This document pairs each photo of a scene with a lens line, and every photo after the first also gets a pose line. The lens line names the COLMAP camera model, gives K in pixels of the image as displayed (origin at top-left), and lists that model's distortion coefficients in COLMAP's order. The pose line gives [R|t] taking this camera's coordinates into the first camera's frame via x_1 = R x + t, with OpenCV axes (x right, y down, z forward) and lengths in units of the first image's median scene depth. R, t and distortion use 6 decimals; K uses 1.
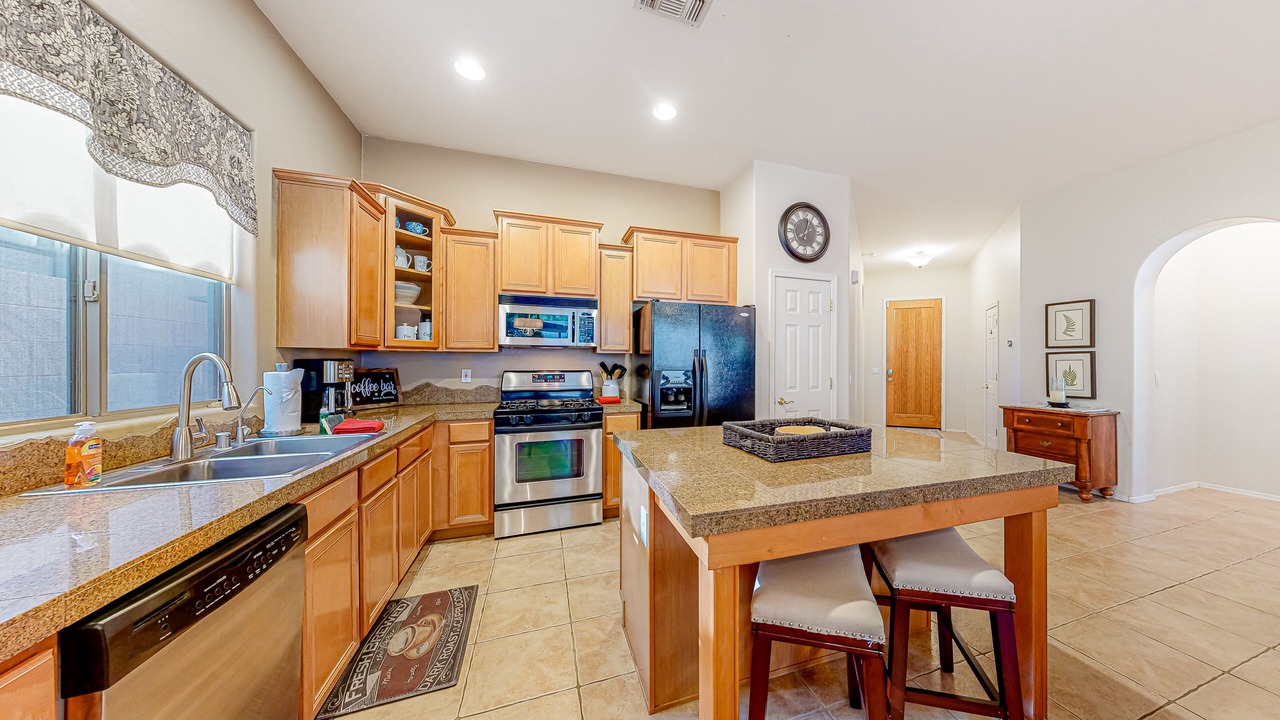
lens RADIAL K [[406.4, 0, 703.8], [0, 406.4, 362.2], [0, 0, 1]] dist [0.000839, 0.000020]
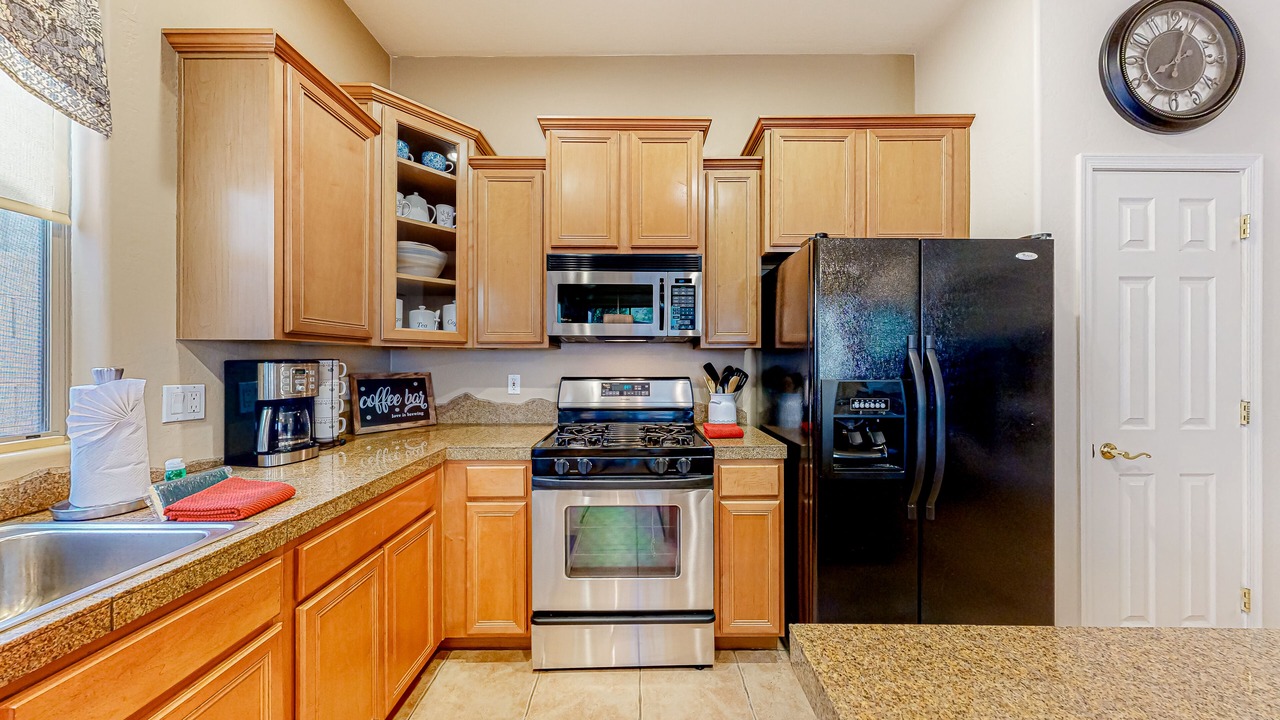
lens RADIAL K [[401.9, 0, 643.8], [0, 401.9, 362.3], [0, 0, 1]] dist [-0.001040, -0.000072]
pose [[0.932788, -0.003684, -0.360407, -0.139881], [0.002644, 0.999991, -0.003378, -0.000389], [0.360416, 0.002198, 0.932789, 0.461209]]
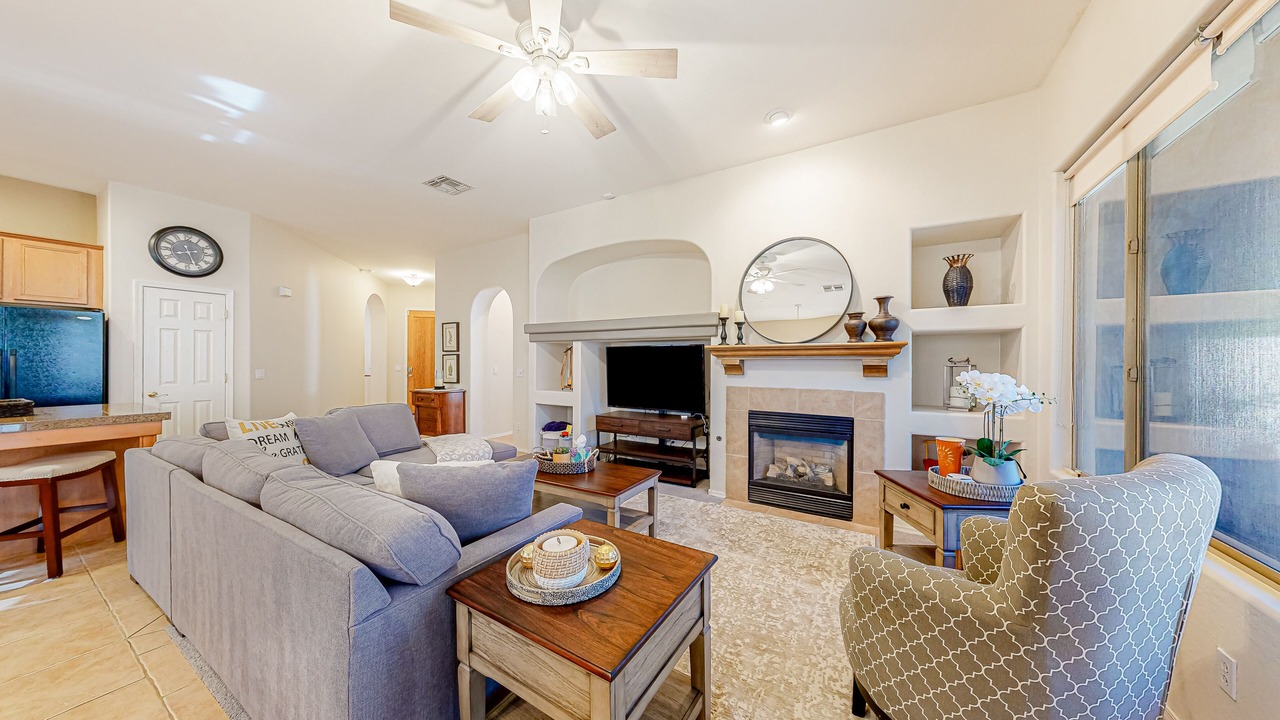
lens RADIAL K [[401.9, 0, 643.8], [0, 401.9, 362.3], [0, 0, 1]] dist [-0.001040, -0.000072]
pose [[0.791116, -0.002208, 0.611662, 0.673866], [0.002044, 0.999997, 0.000967, 0.008138], [-0.611662, 0.000485, 0.791119, -0.864648]]
